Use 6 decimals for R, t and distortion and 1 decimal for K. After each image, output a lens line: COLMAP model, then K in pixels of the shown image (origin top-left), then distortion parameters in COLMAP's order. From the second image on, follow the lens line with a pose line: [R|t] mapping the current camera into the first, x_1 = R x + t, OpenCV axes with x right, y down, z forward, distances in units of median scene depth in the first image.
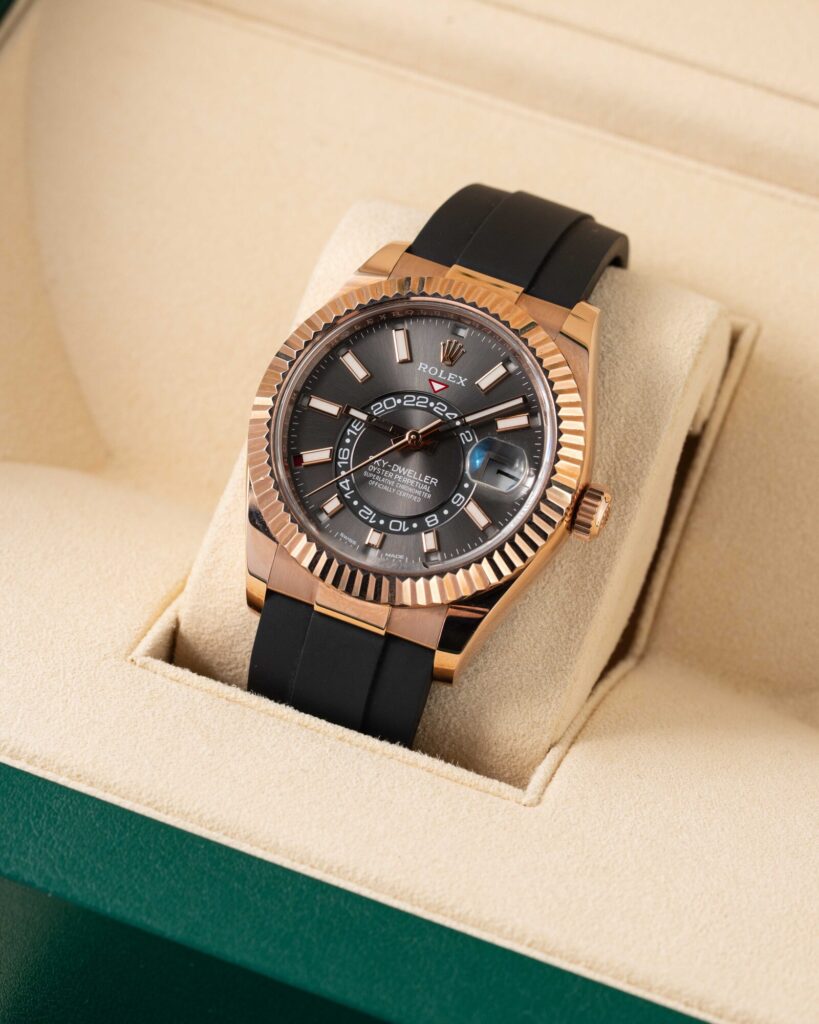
lens RADIAL K [[3351.2, 0, 409.5], [0, 3351.2, 512.0], [0, 0, 1]] dist [-0.052473, 1.071814]
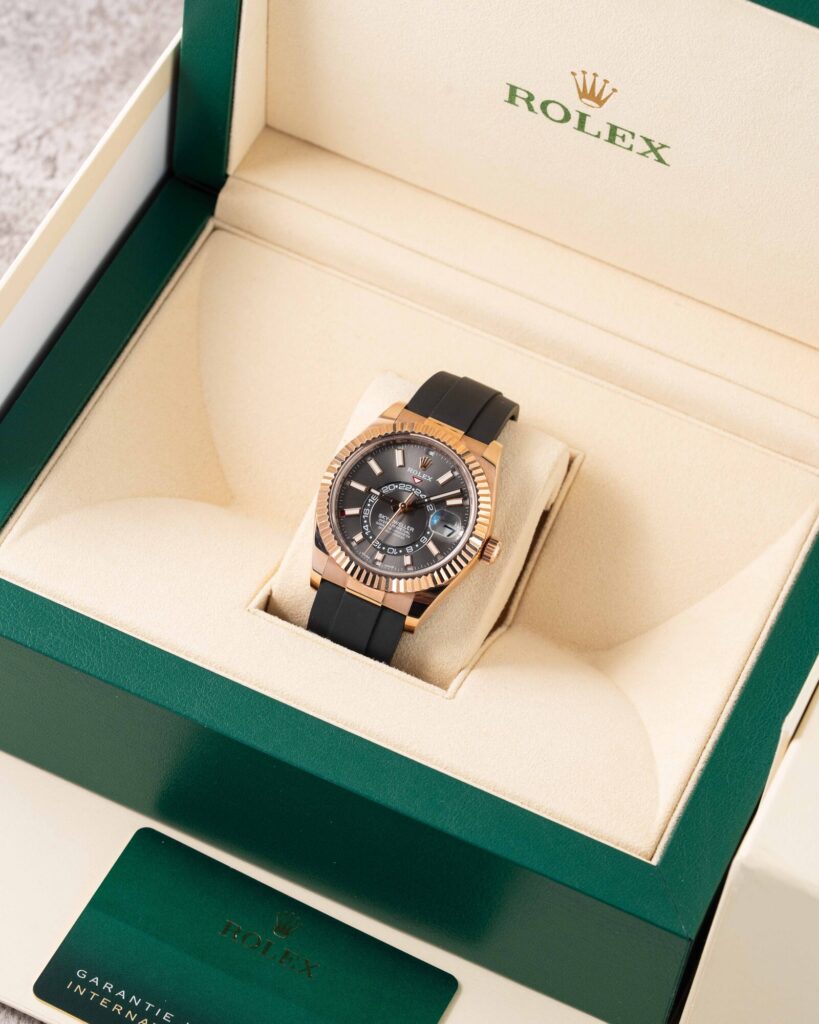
lens RADIAL K [[3351.2, 0, 409.5], [0, 3351.2, 512.0], [0, 0, 1]] dist [-0.052473, 1.071814]
pose [[0.996014, 0.071927, 0.052754, -0.096823], [-0.073020, 0.997148, 0.019084, -0.055883], [-0.051231, -0.022860, 0.998425, -0.935661]]
